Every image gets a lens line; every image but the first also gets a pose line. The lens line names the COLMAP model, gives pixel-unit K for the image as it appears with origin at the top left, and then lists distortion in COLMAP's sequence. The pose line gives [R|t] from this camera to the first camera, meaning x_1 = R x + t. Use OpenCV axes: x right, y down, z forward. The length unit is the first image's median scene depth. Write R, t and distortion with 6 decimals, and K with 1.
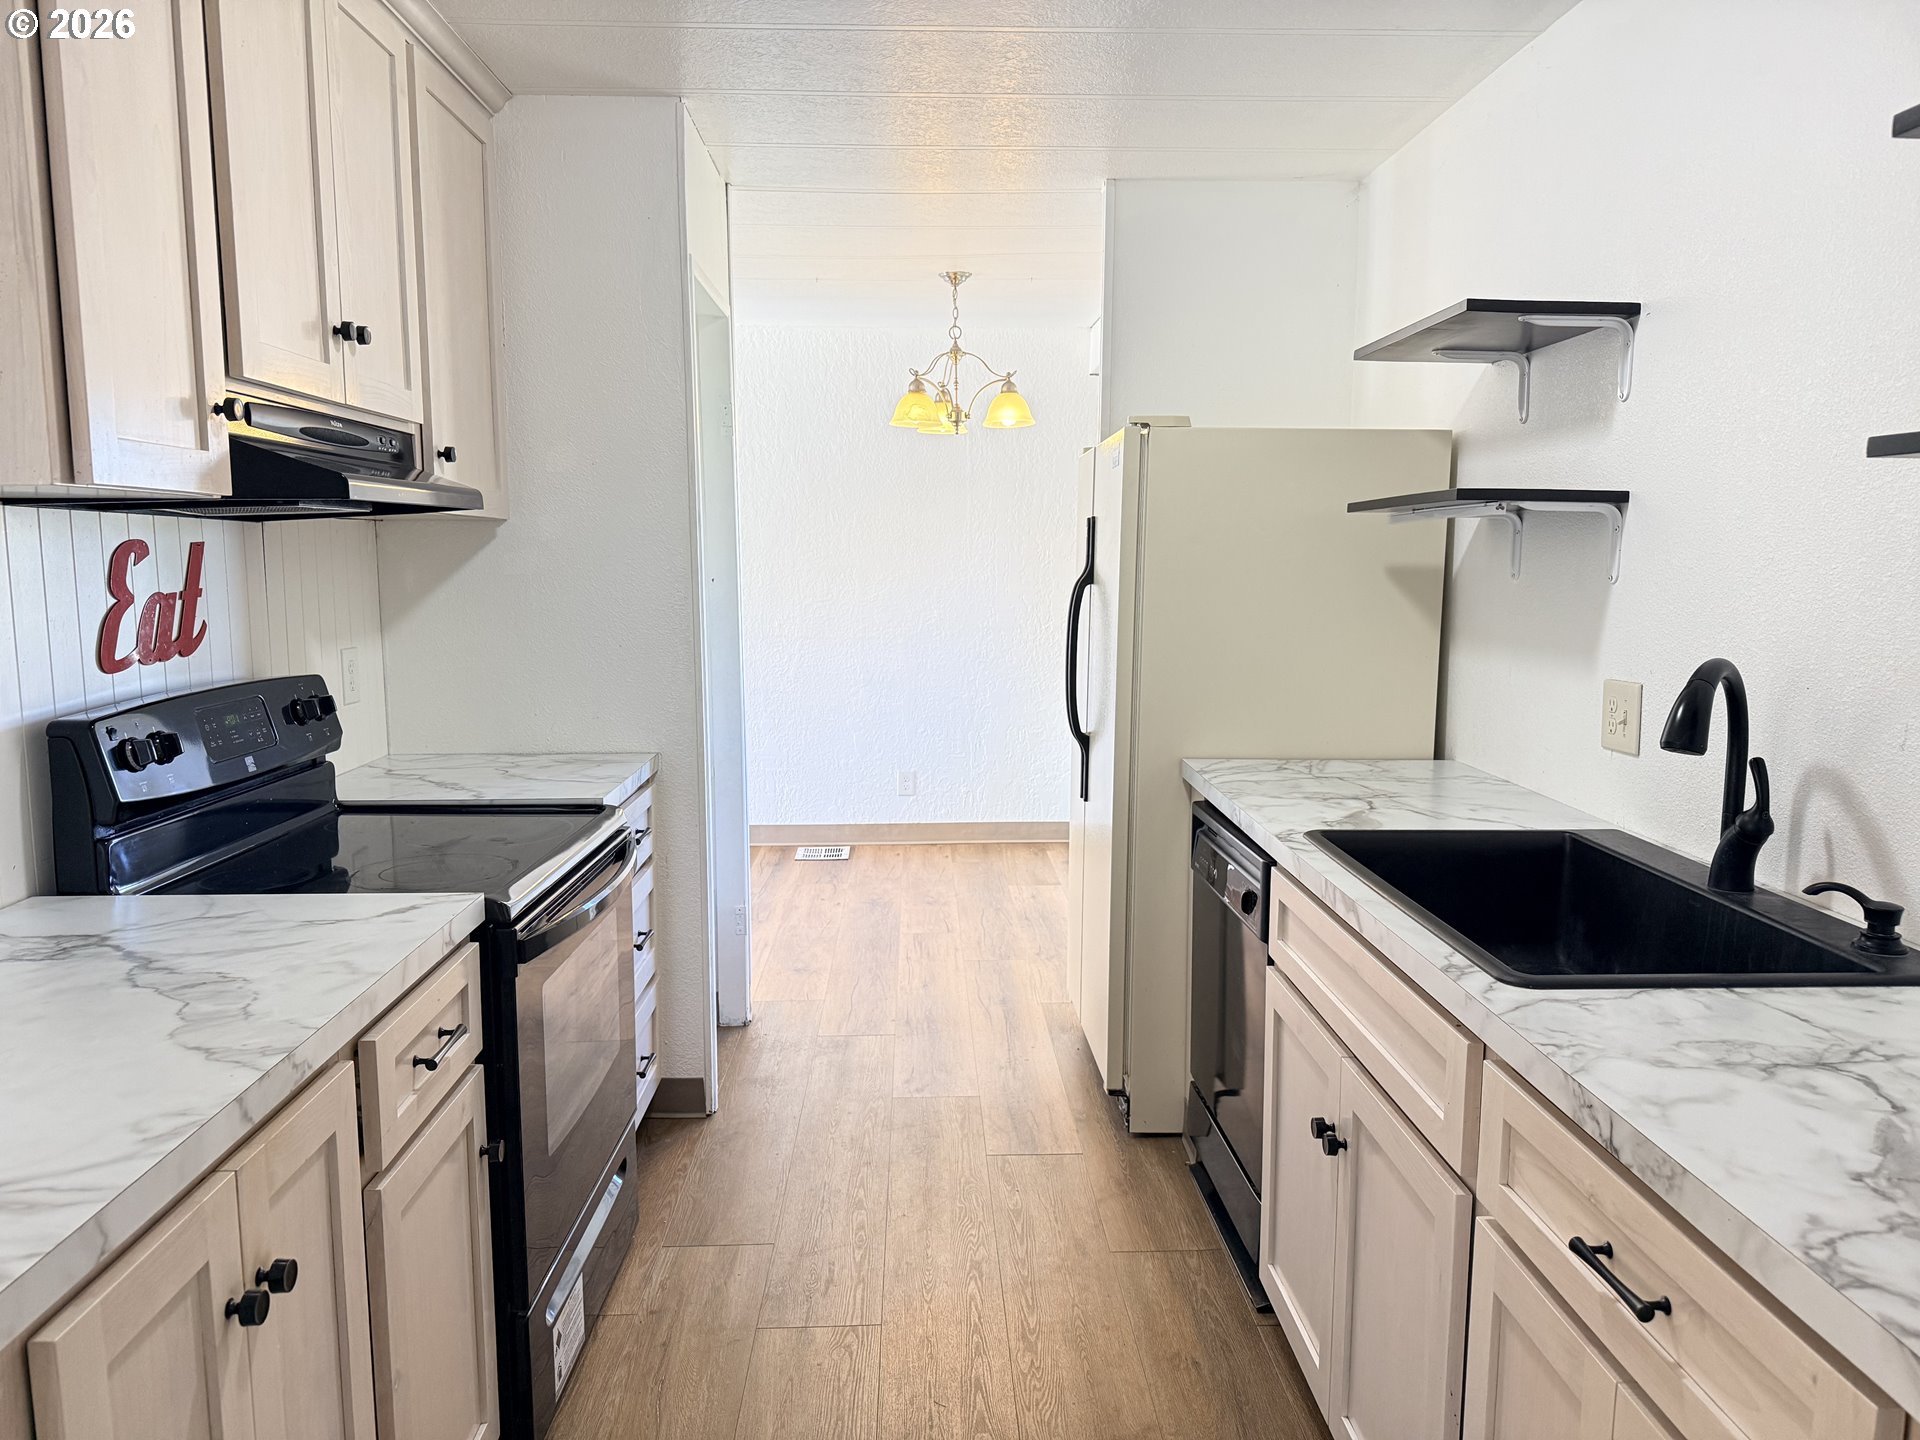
lens RADIAL K [[1345.7, 0, 960.0], [0, 1345.7, 720.0], [0, 0, 1]] dist [0.136016, -0.168691]
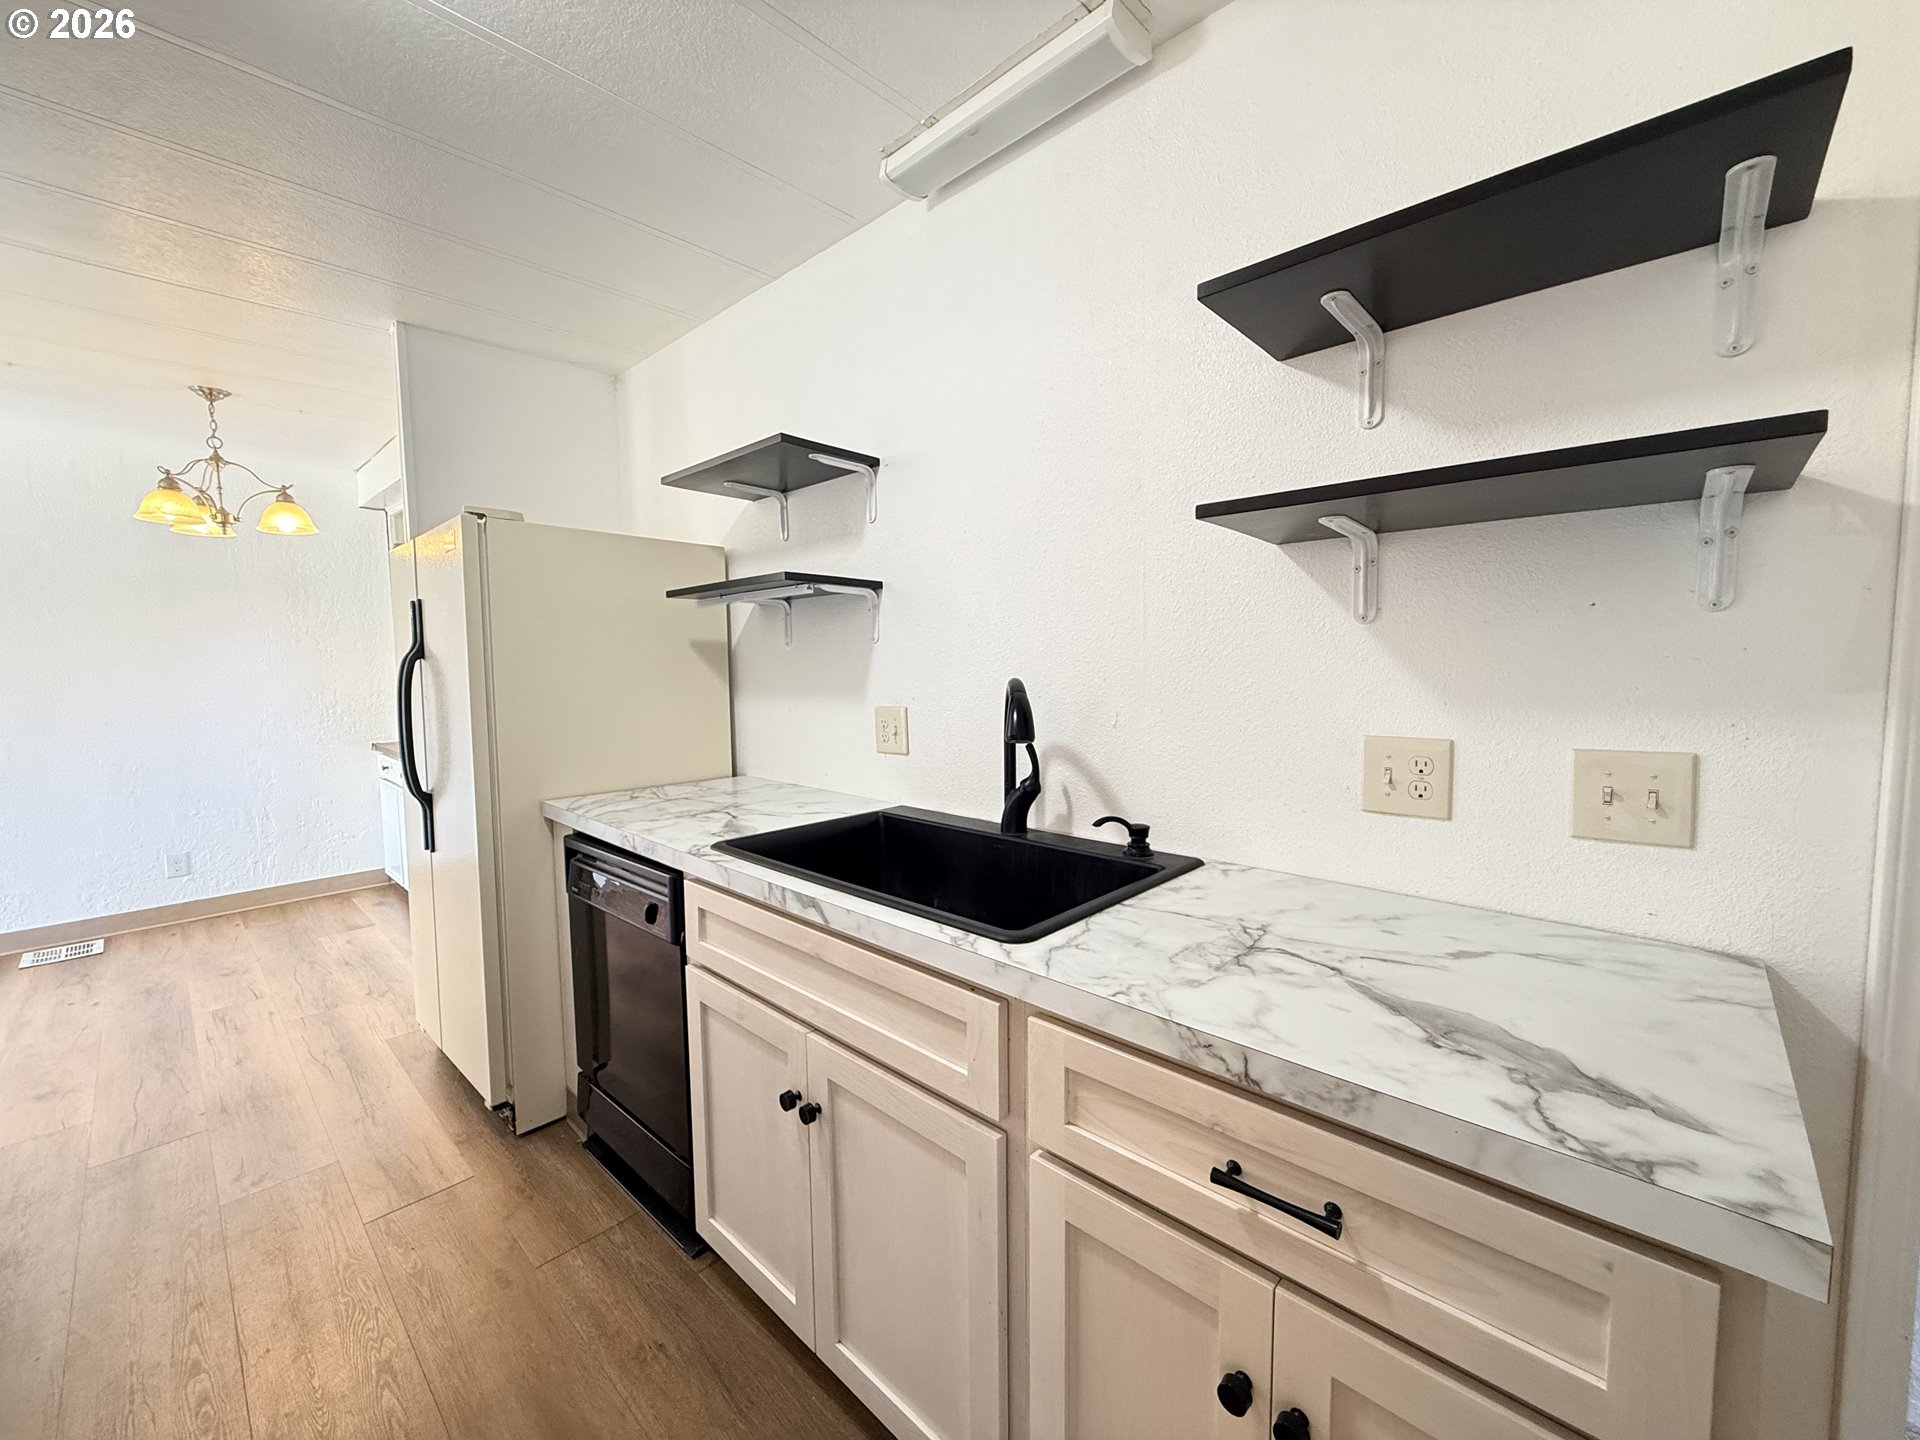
lens RADIAL K [[770.7, 0, 957.1], [0, 770.7, 715.5], [0, 0, 1]] dist [-0.000278, 0.001003]
pose [[0.710764, -0.063954, 0.700518, -0.048493], [0.101969, 0.994707, -0.012648, -0.000257], [-0.696001, 0.080421, 0.713523, 0.293468]]
